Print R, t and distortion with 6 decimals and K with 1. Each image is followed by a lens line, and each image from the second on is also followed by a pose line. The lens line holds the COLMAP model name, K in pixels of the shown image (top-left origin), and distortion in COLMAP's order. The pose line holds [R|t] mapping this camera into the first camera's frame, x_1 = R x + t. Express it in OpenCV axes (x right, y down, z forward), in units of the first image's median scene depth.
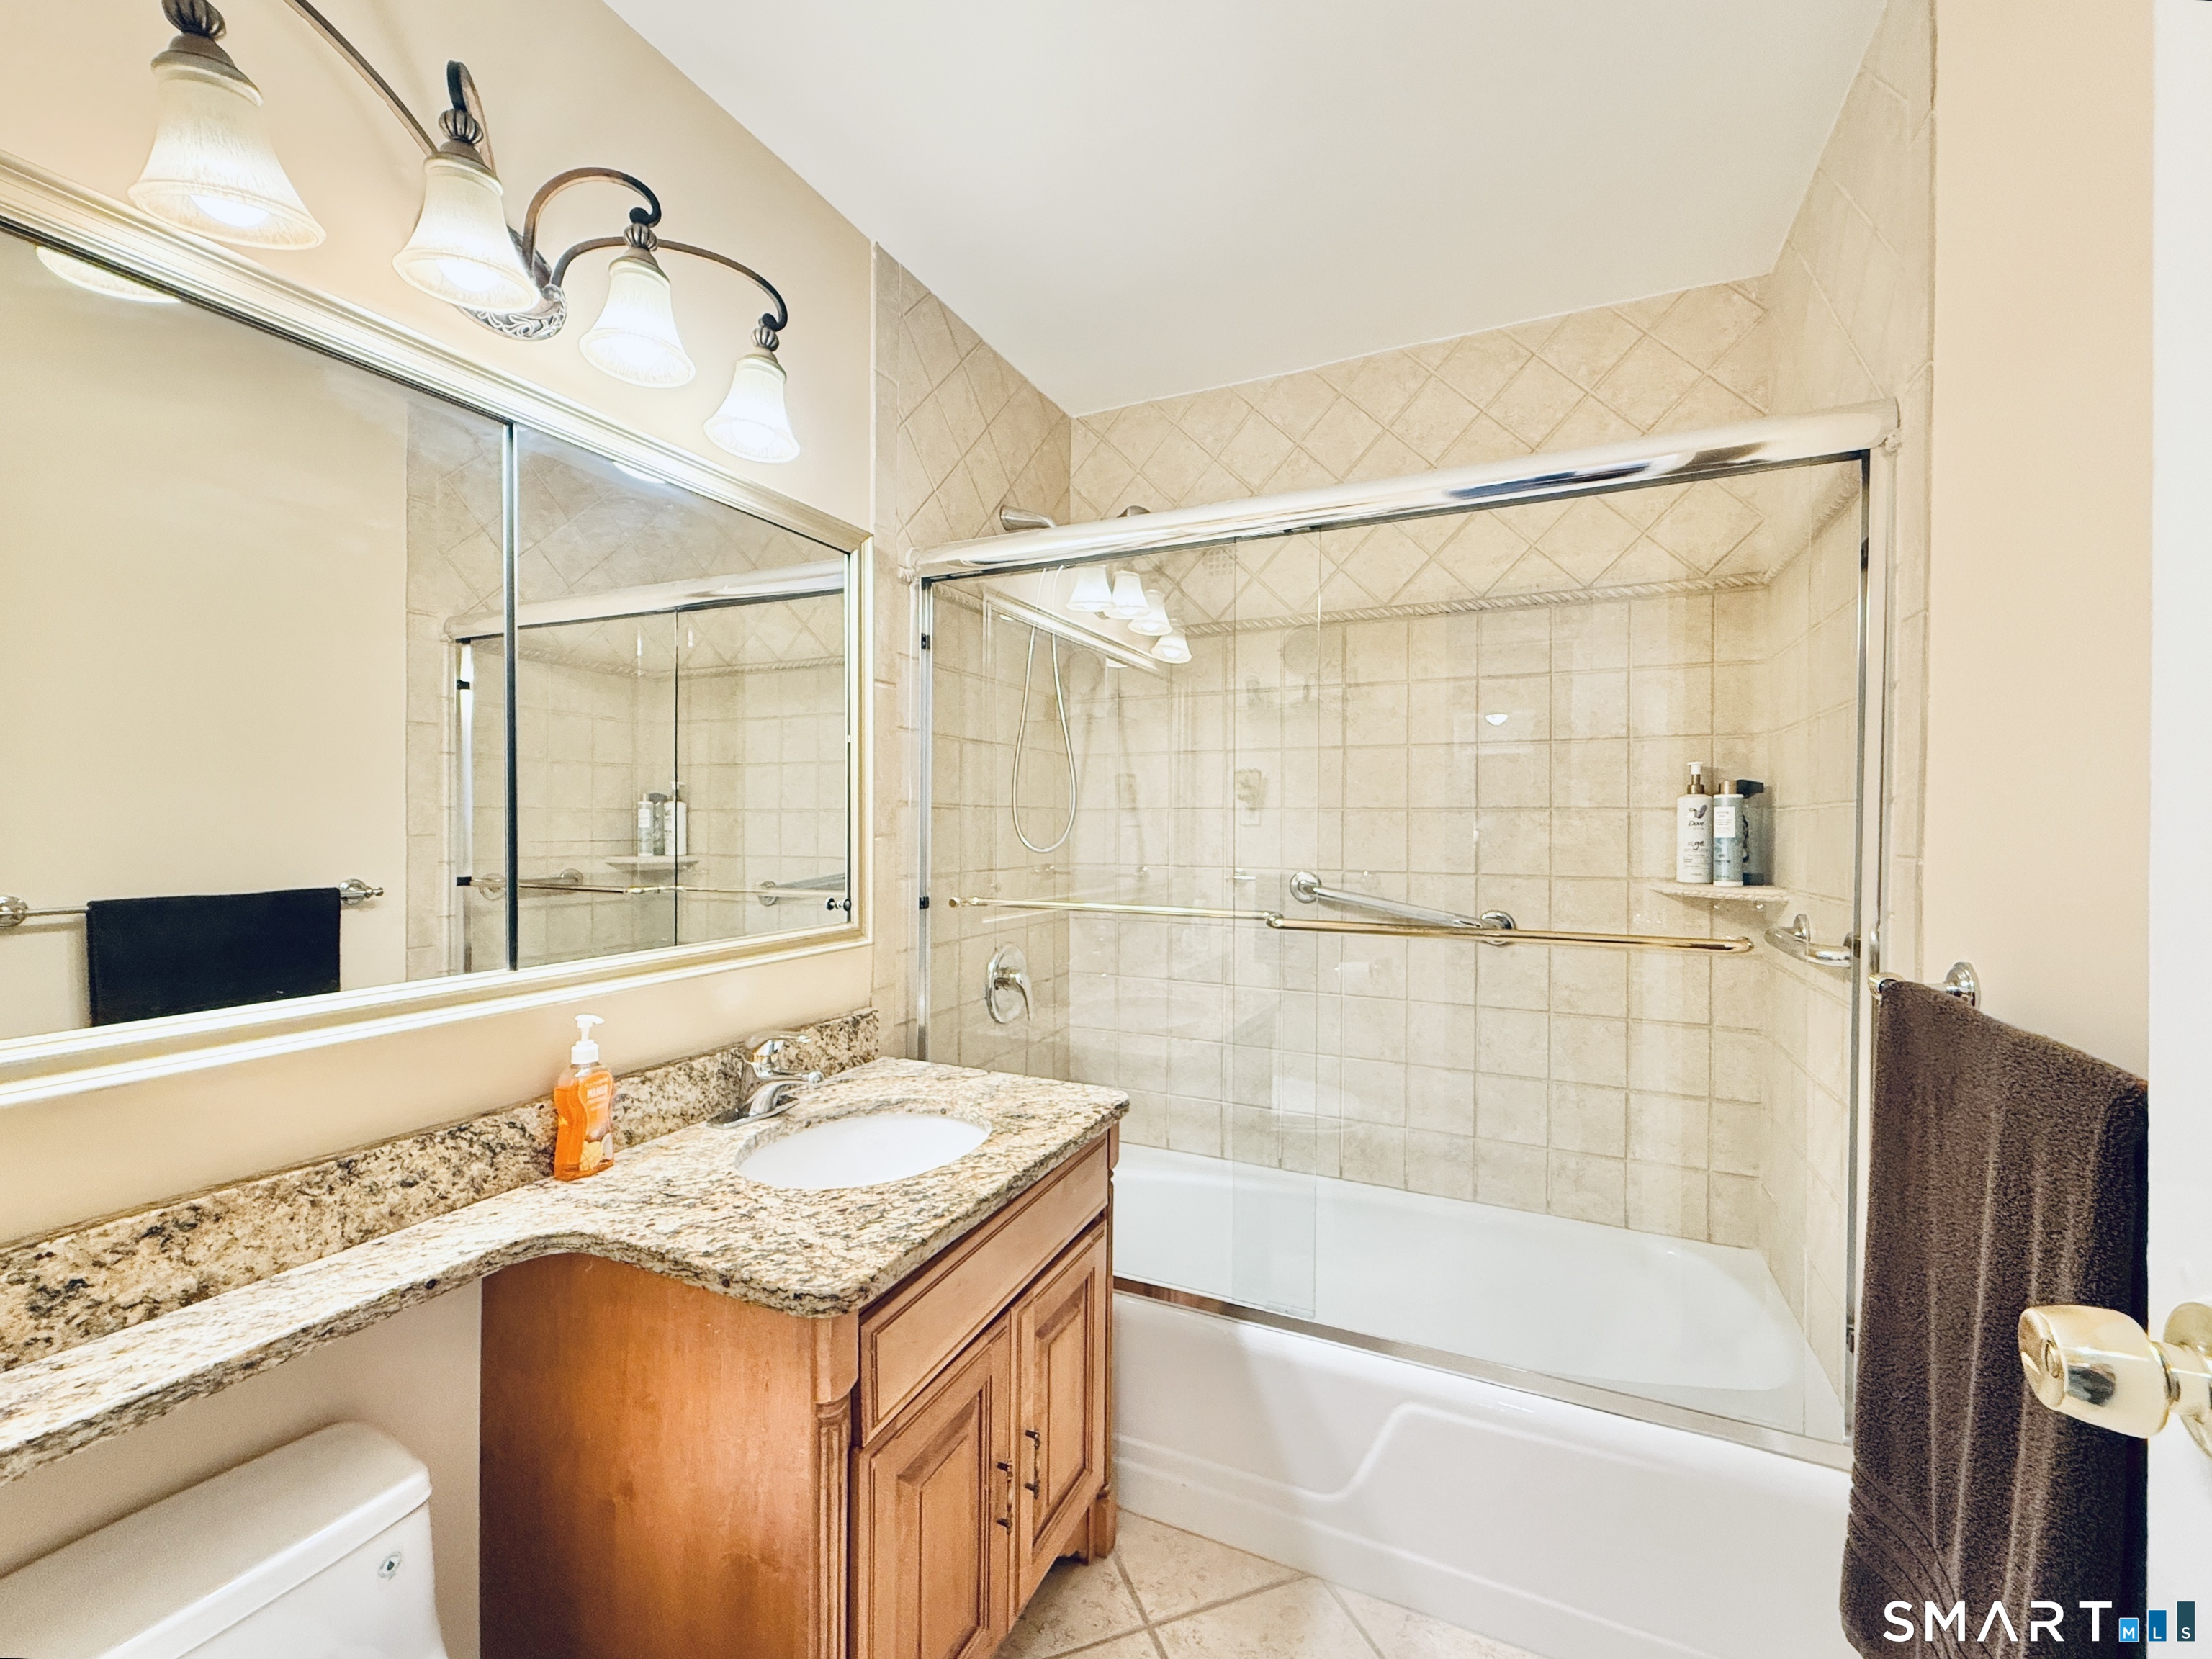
lens RADIAL K [[912.5, 0, 1111.1], [0, 912.5, 831.4], [0, 0, 1]] dist [-0.001100, -0.000265]
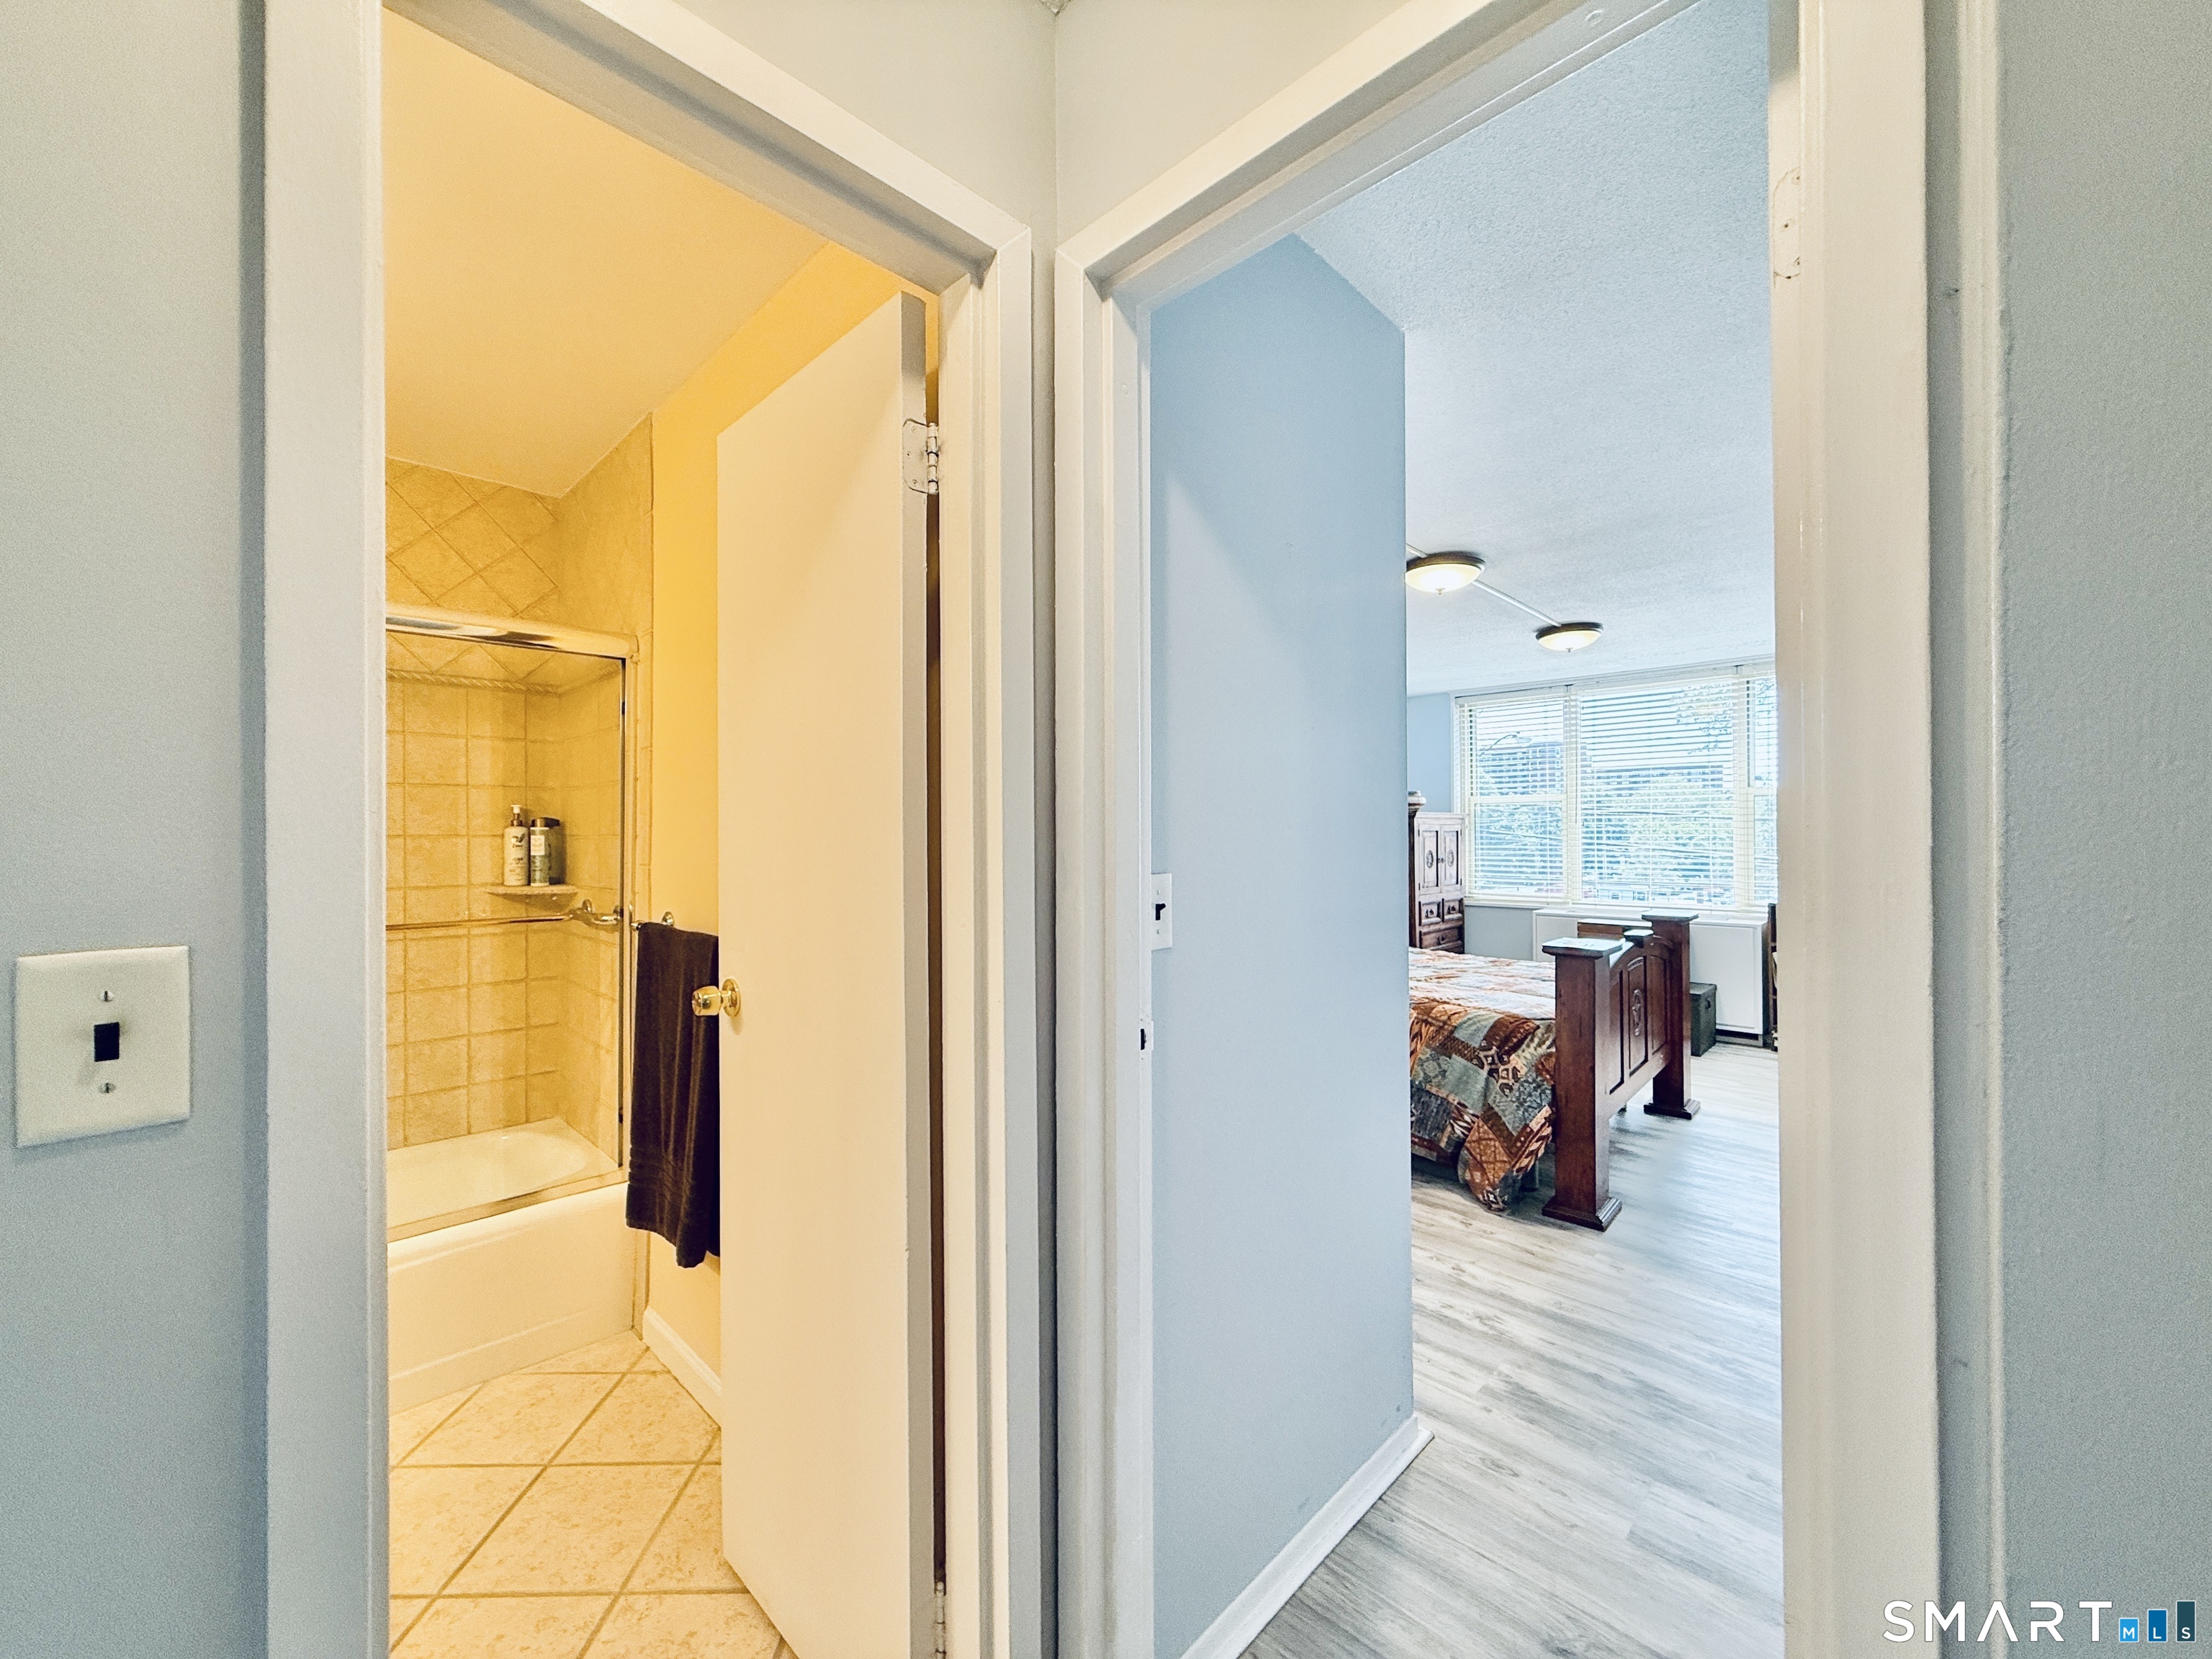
lens RADIAL K [[887.7, 0, 1106.0], [0, 887.7, 829.5], [0, 0, 1]] dist [0.000899, -0.000111]
pose [[0.335847, 0.000558, 0.941916, -0.428041], [0.013725, 0.999891, -0.005486, -0.014775], [-0.941817, 0.014771, 0.335803, -0.421095]]
